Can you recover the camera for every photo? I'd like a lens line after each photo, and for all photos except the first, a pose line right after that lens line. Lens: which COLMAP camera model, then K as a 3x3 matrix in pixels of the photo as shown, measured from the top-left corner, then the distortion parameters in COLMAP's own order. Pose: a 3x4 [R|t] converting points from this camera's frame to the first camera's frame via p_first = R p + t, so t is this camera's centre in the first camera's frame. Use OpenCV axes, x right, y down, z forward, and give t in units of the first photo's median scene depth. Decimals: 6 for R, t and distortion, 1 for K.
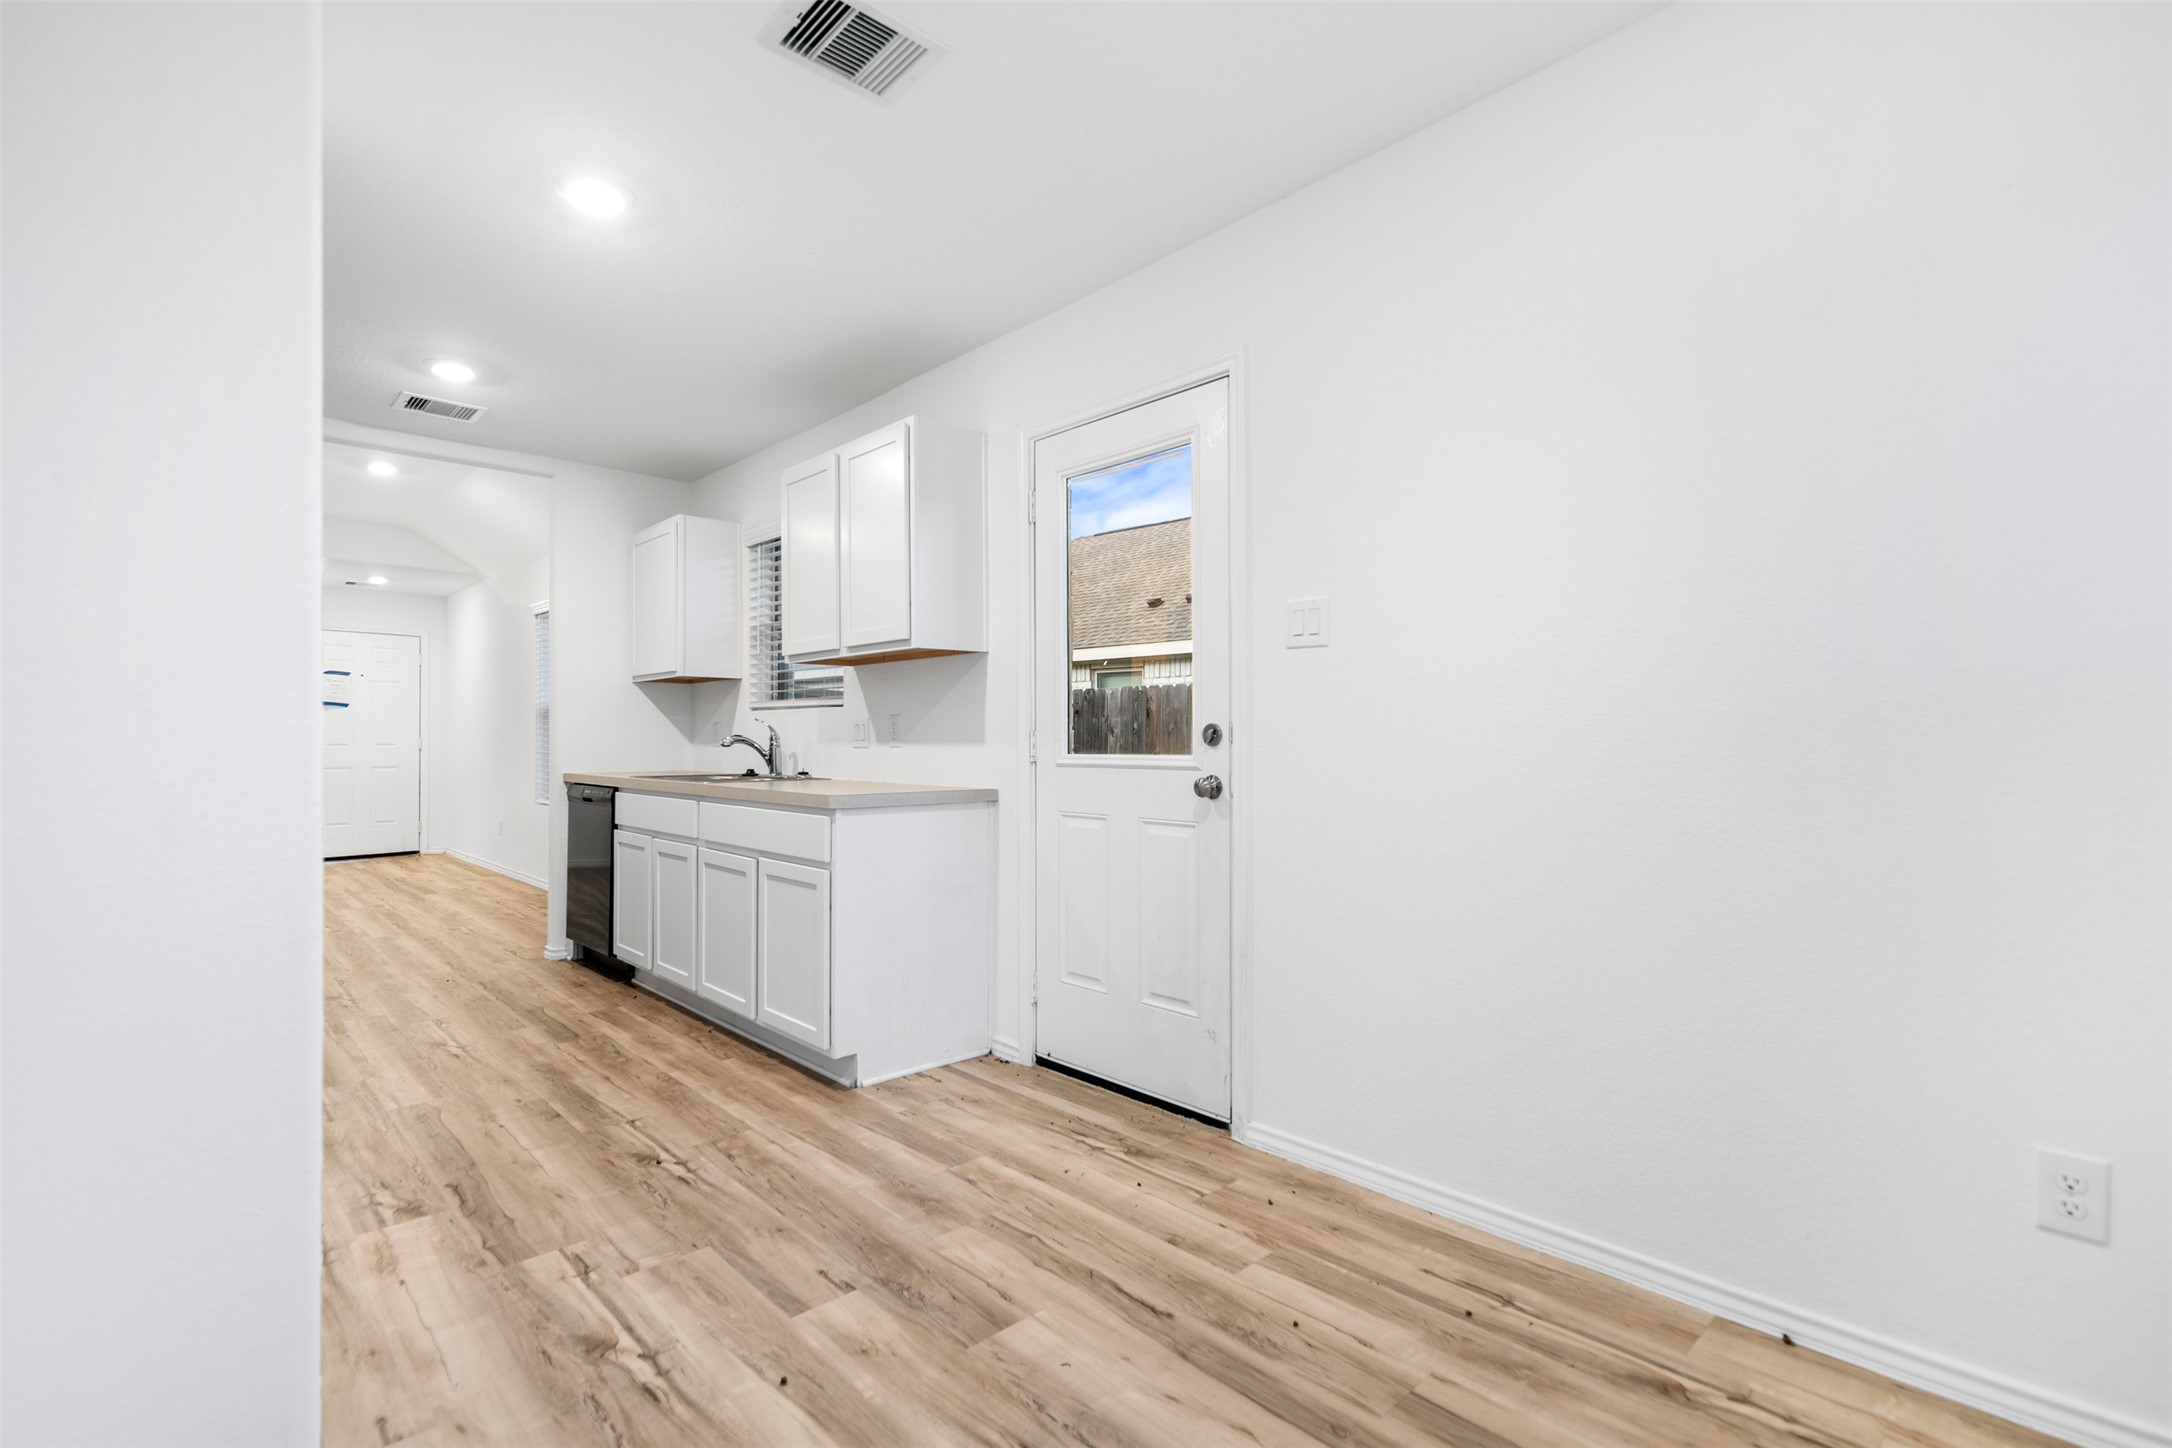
lens RADIAL K [[981.9, 0, 1066.2], [0, 981.9, 732.1], [0, 0, 1]] dist [0.013153, -0.002074]
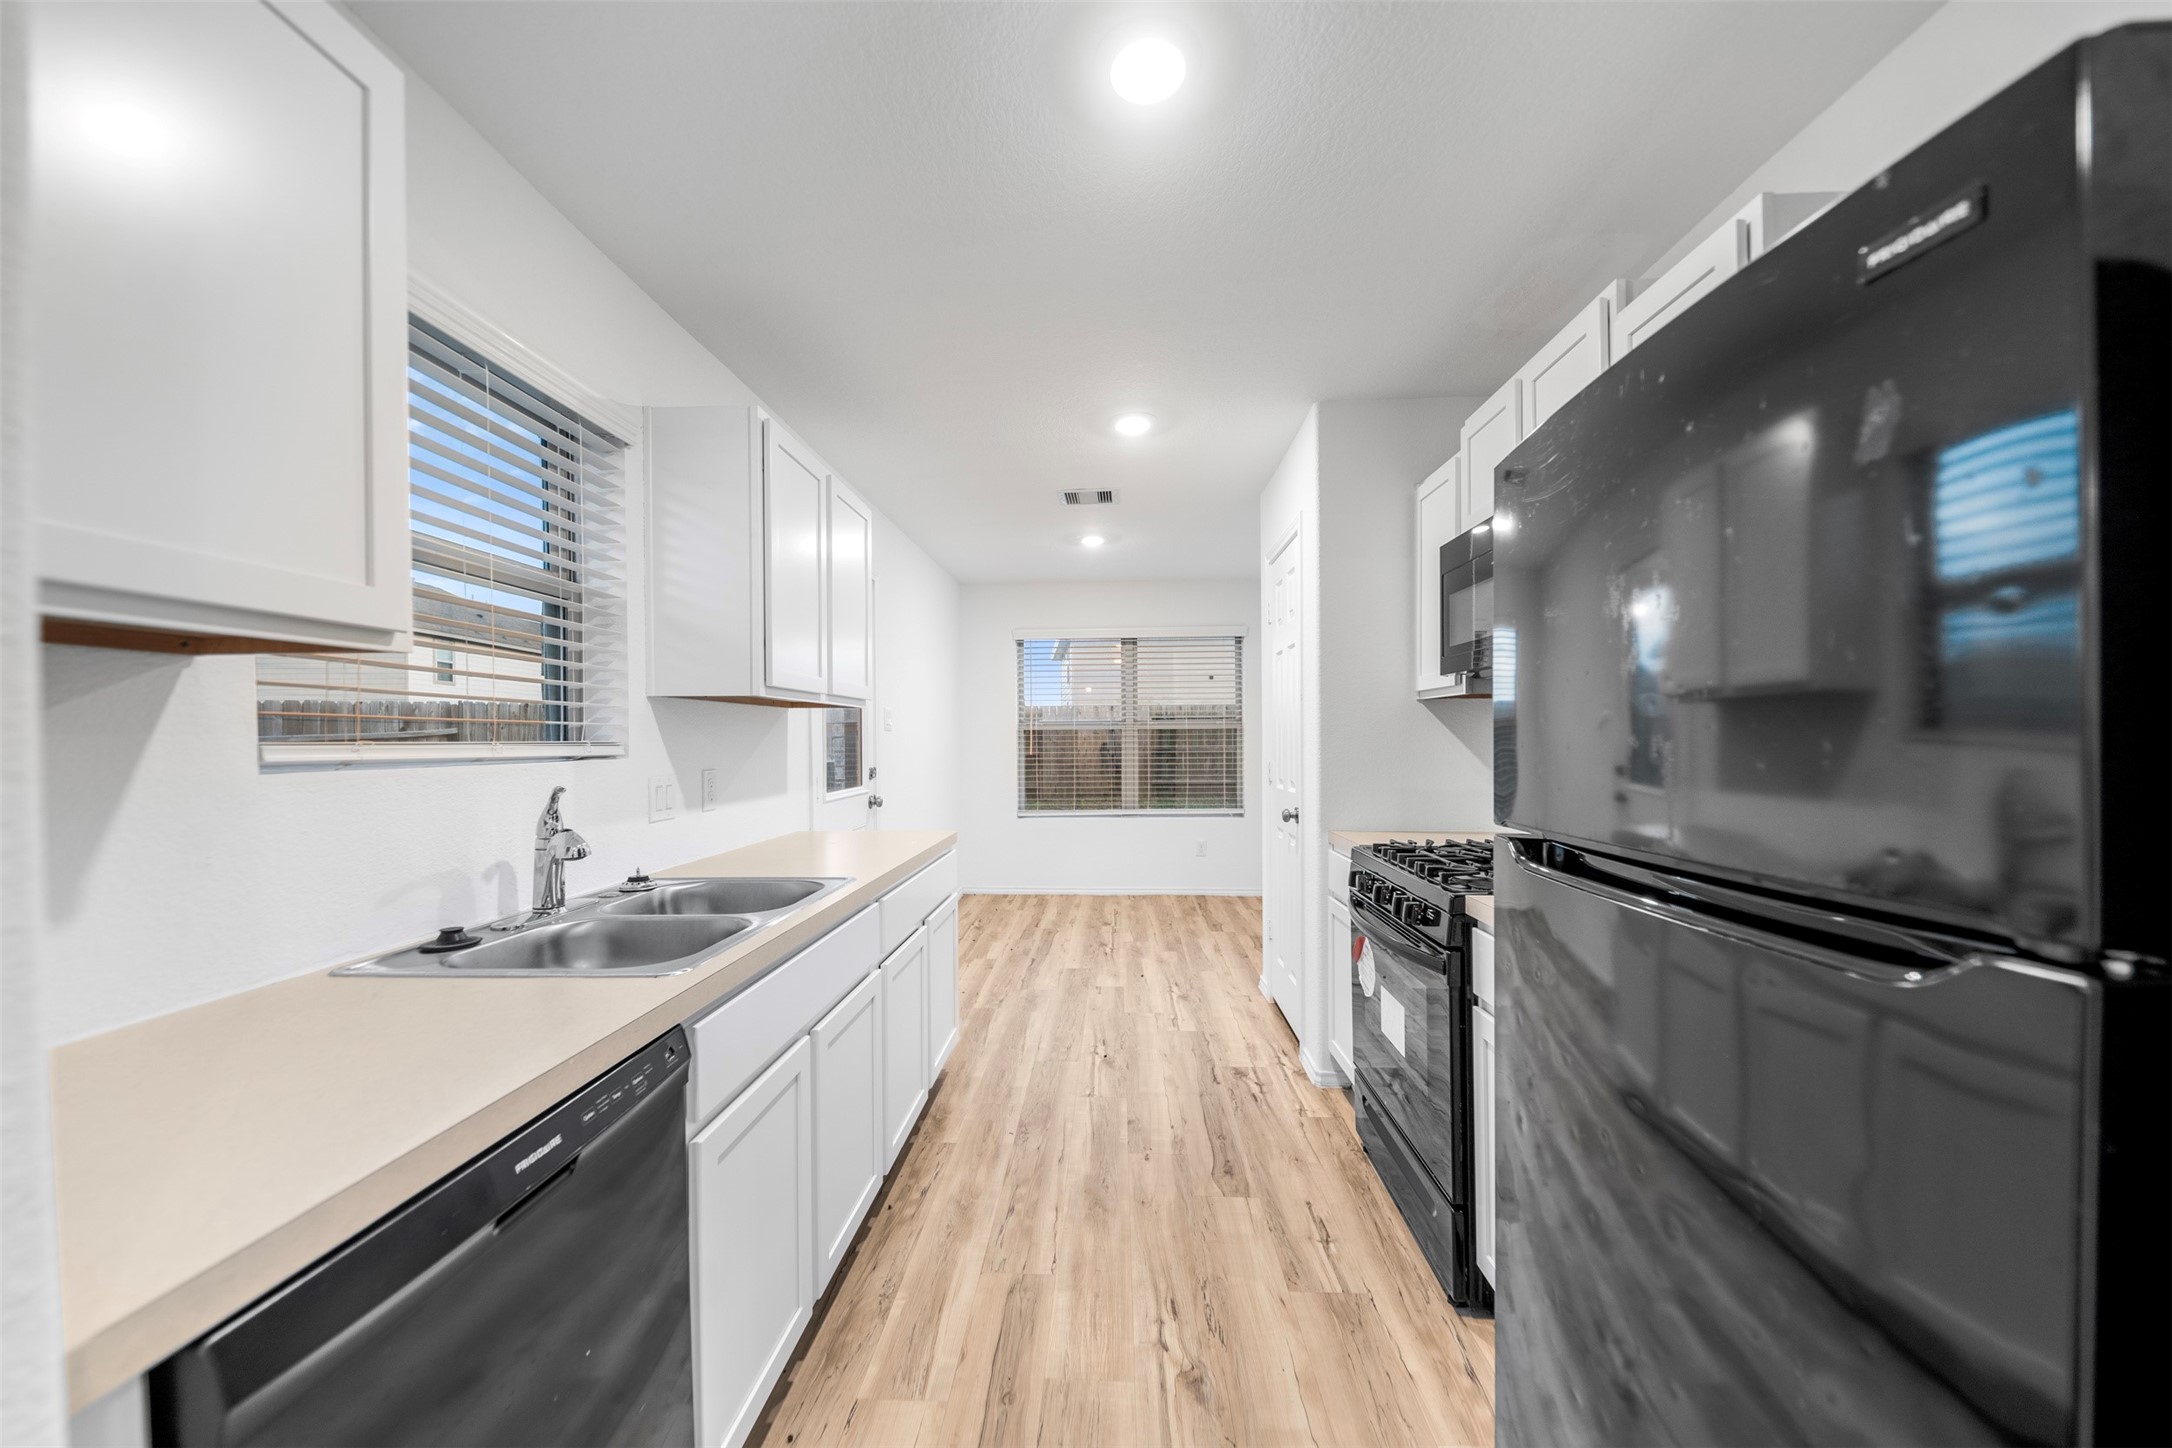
lens RADIAL K [[796.4, 0, 1071.8], [0, 796.4, 737.3], [0, 0, 1]] dist [0.003977, -0.001138]
pose [[-0.693243, 0.007087, 0.720669, -1.040327], [0.004232, 0.999974, -0.005763, -0.047819], [-0.720692, -0.000945, -0.693255, 1.545740]]
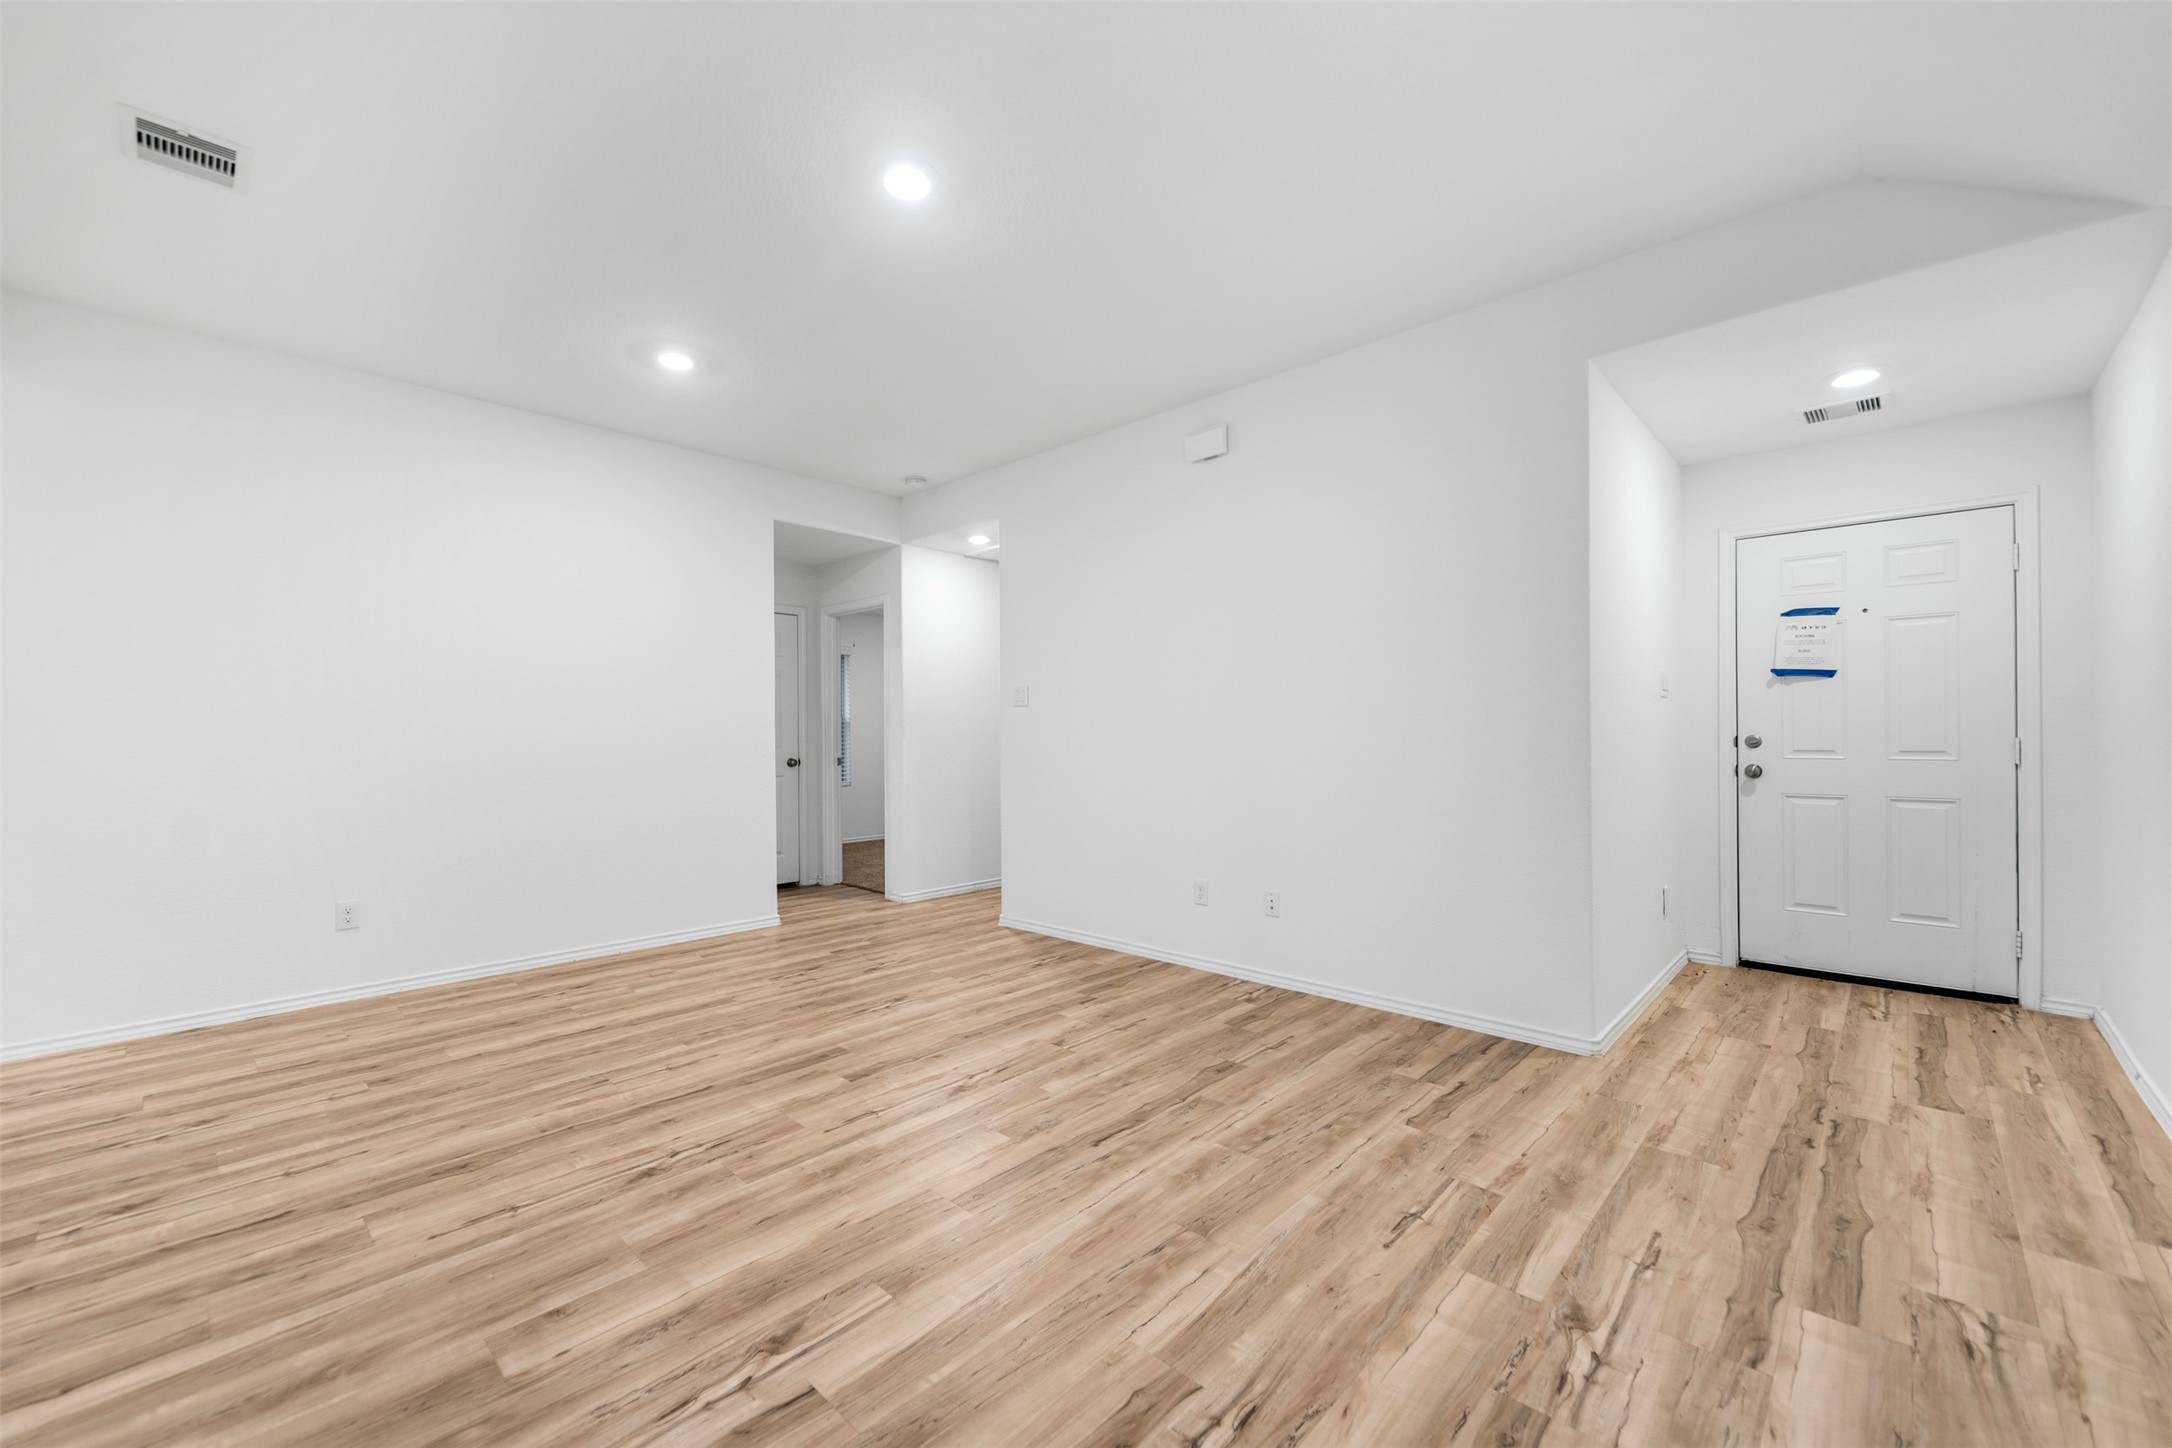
lens RADIAL K [[863.5, 0, 1083.9], [0, 863.5, 729.8], [0, 0, 1]] dist [0.004137, -0.000765]
pose [[0.066209, -0.003250, -0.997801, -0.926136], [0.012593, 0.999918, -0.002421, -0.006835], [0.997726, -0.012405, 0.066244, 1.747531]]
